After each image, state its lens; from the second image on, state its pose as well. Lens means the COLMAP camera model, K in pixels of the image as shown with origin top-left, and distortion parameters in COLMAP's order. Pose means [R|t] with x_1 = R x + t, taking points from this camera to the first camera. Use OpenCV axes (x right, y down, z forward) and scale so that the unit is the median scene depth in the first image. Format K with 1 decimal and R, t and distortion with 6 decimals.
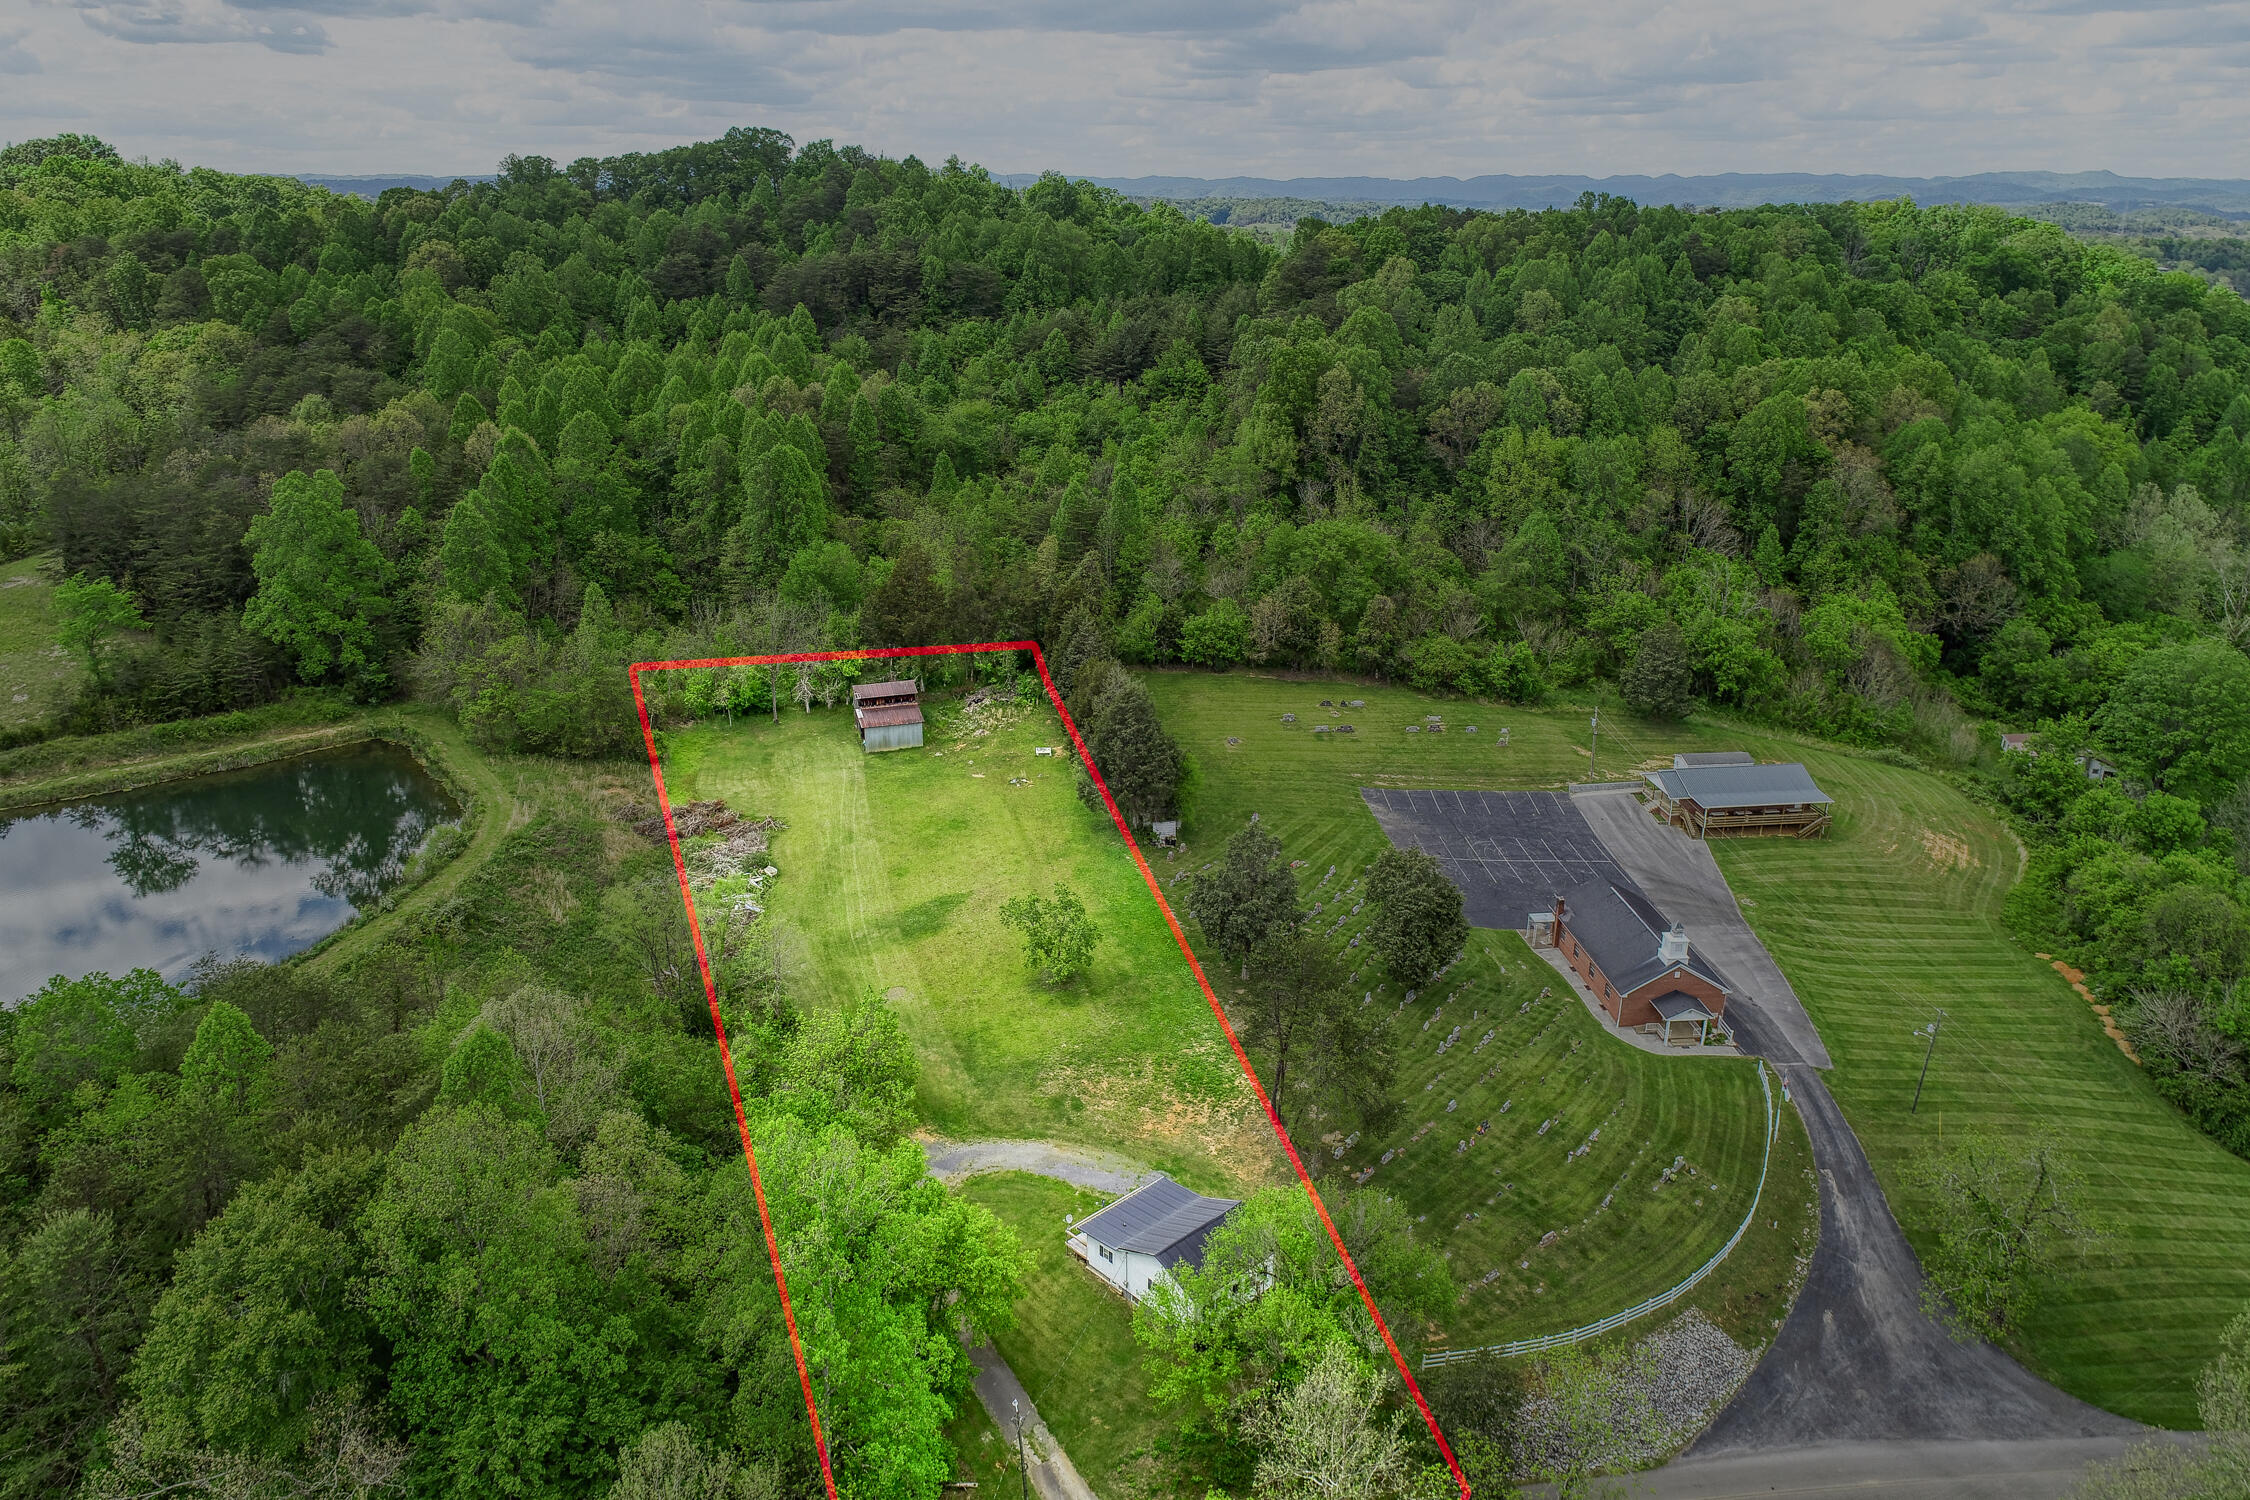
lens RADIAL K [[1514.6, 0, 1125.0], [0, 1514.6, 750.0], [0, 0, 1]] dist [0.008168, 0.000513]
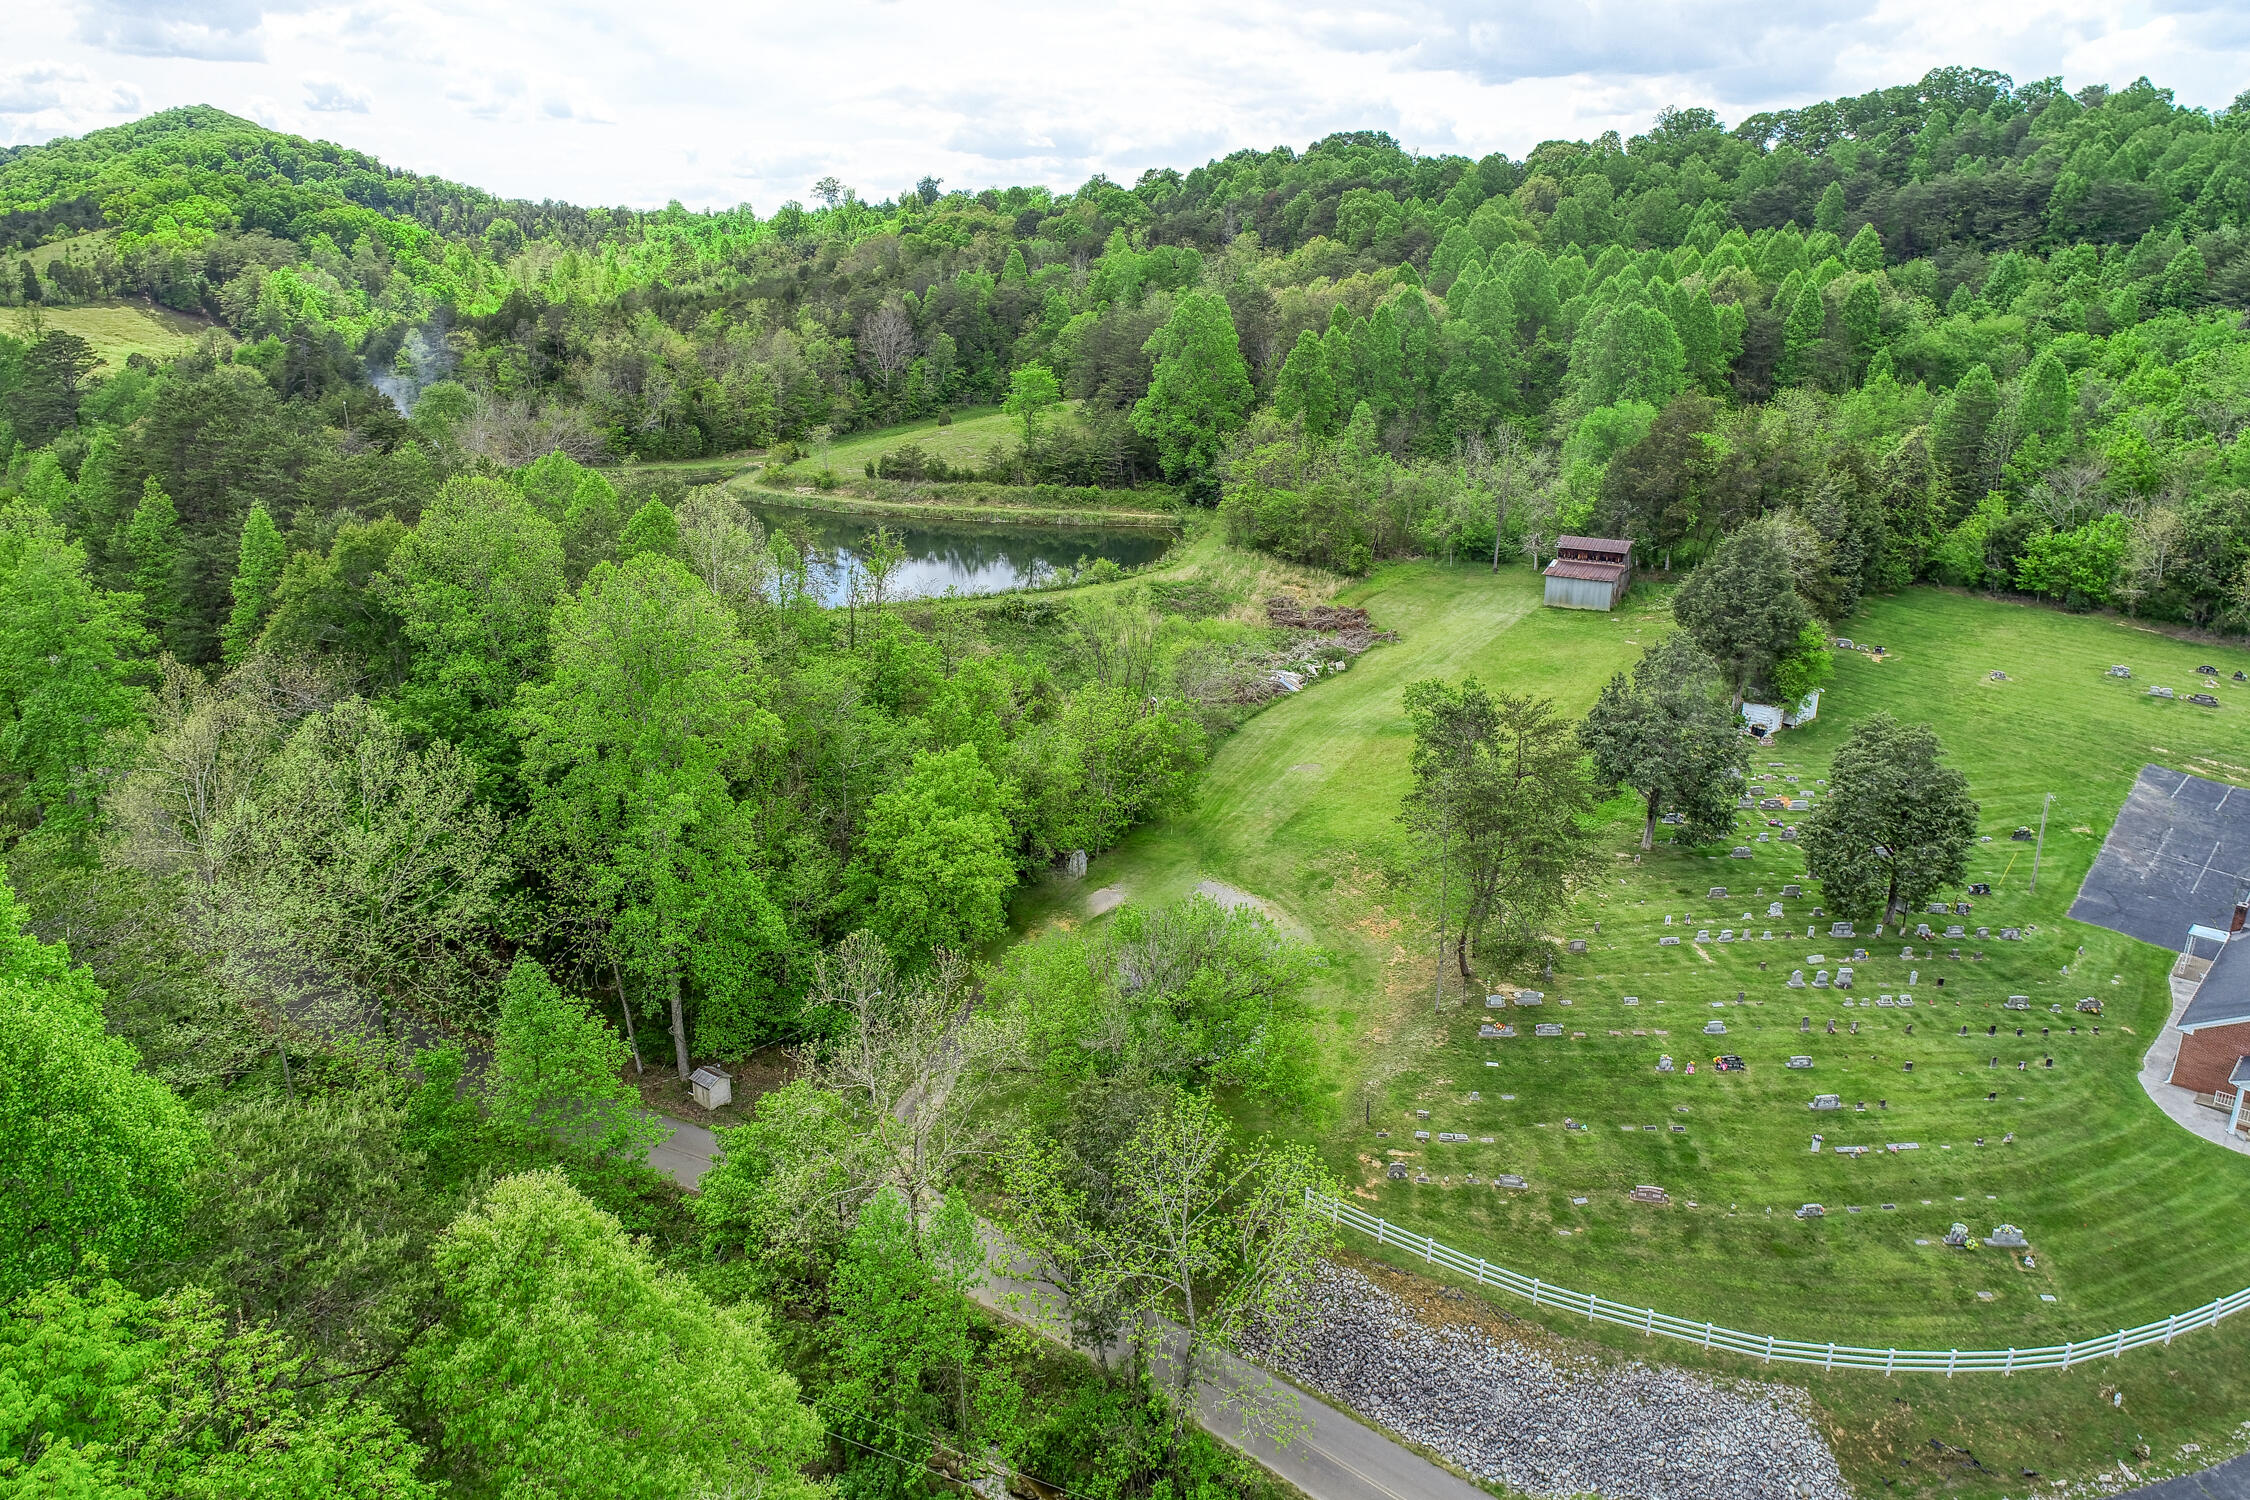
lens RADIAL K [[1514.6, 0, 1125.0], [0, 1514.6, 750.0], [0, 0, 1]] dist [0.008168, 0.000513]
pose [[0.674395, 0.231515, -0.701137, 0.302306], [-0.262131, 0.962788, 0.065779, 0.088203], [0.690275, 0.139429, 0.709986, 0.204142]]
